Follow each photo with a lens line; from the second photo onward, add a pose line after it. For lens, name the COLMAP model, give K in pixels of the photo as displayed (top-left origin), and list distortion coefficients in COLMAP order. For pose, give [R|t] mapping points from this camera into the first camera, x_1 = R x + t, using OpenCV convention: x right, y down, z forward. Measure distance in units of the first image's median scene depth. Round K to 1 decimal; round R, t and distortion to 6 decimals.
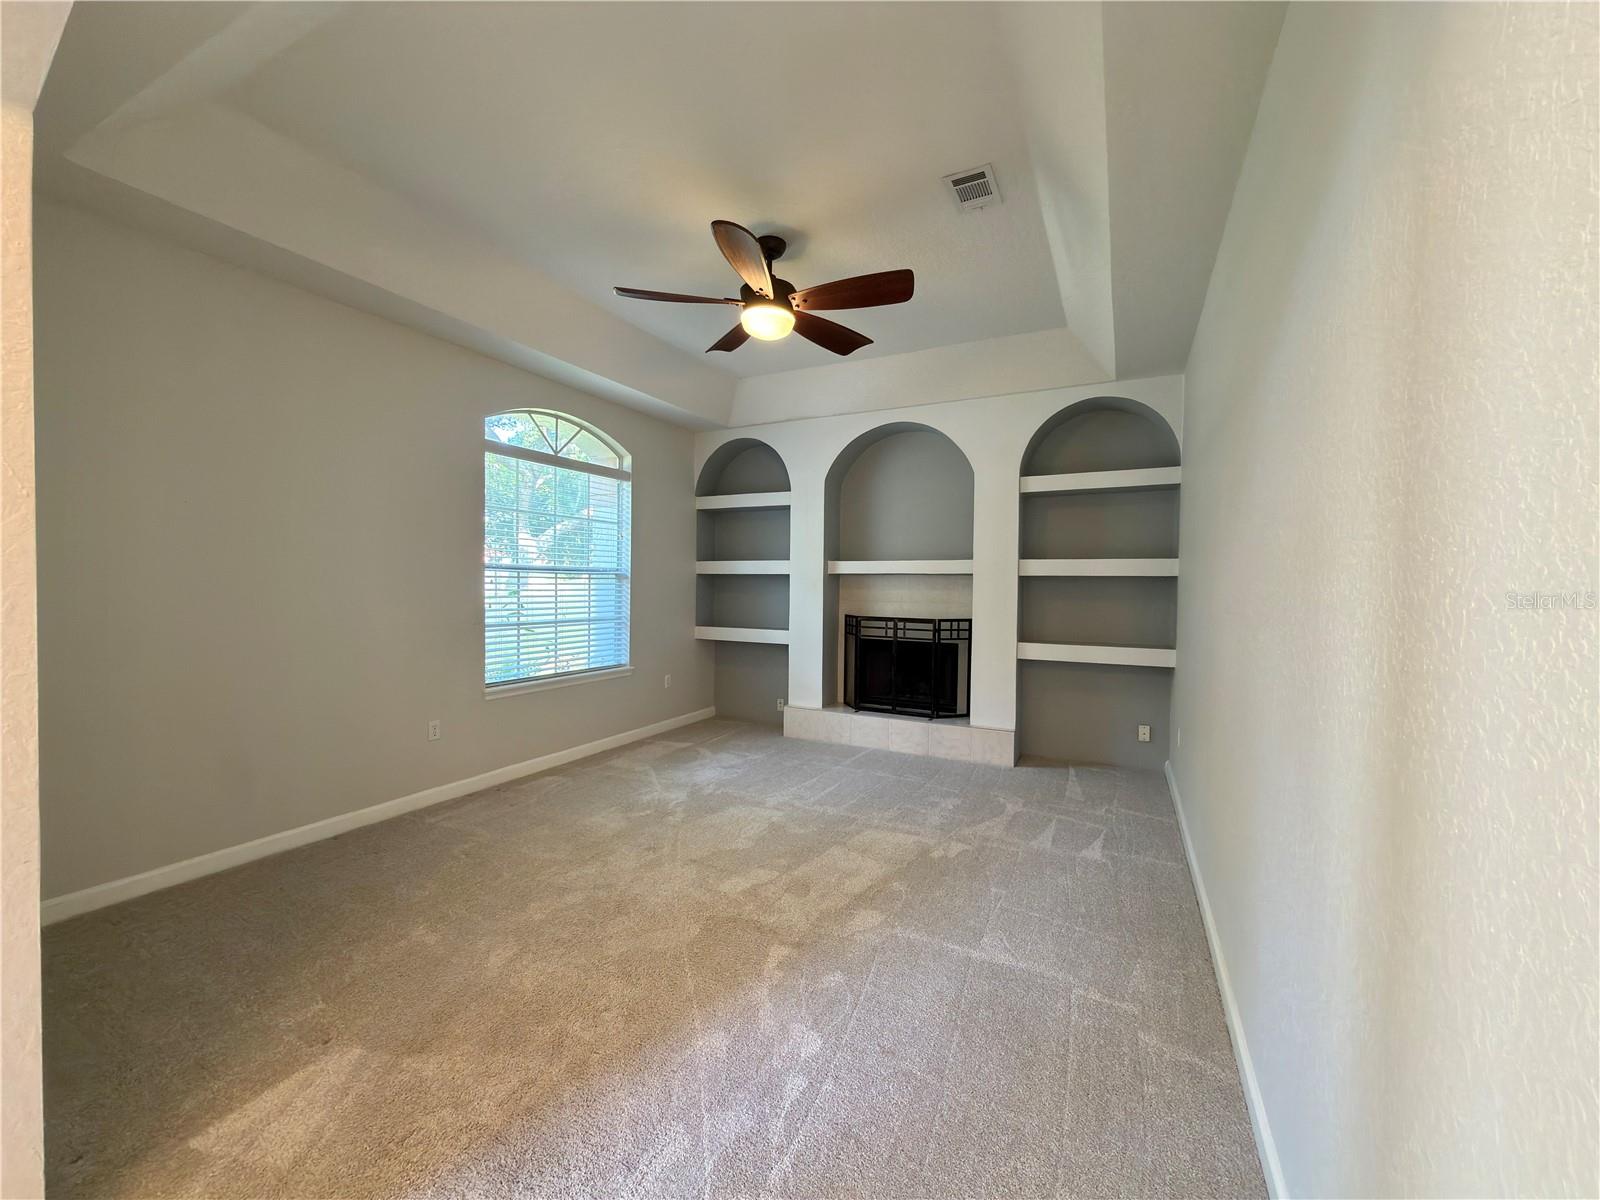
lens RADIAL K [[639.0, 0, 796.2], [0, 639.0, 604.9], [0, 0, 1]] dist [0.000916, 0.000173]
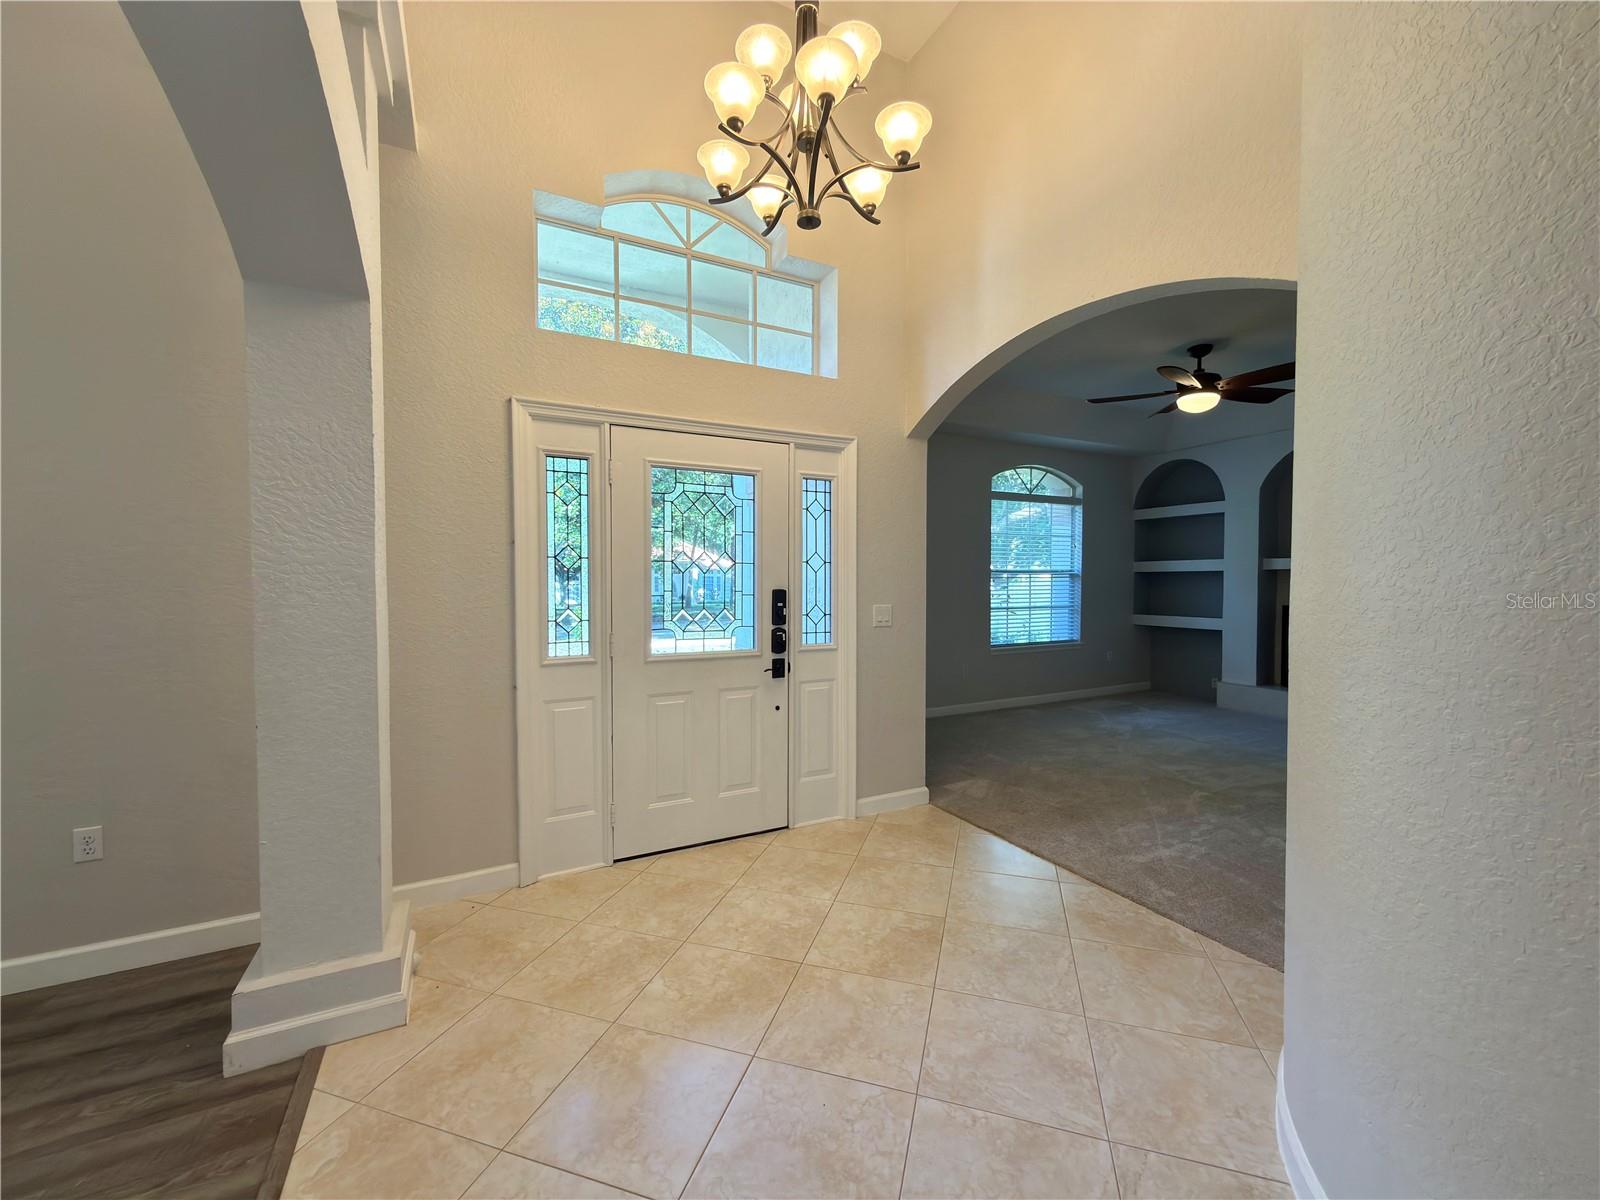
lens RADIAL K [[639.0, 0, 800.9], [0, 639.0, 599.1], [0, 0, 1]] dist [0.000916, 0.000173]
pose [[0.816227, 0.003345, -0.577722, 0.038879], [-0.006096, 0.999977, -0.002823, 0.013716], [0.577700, 0.005826, 0.816229, -0.461323]]
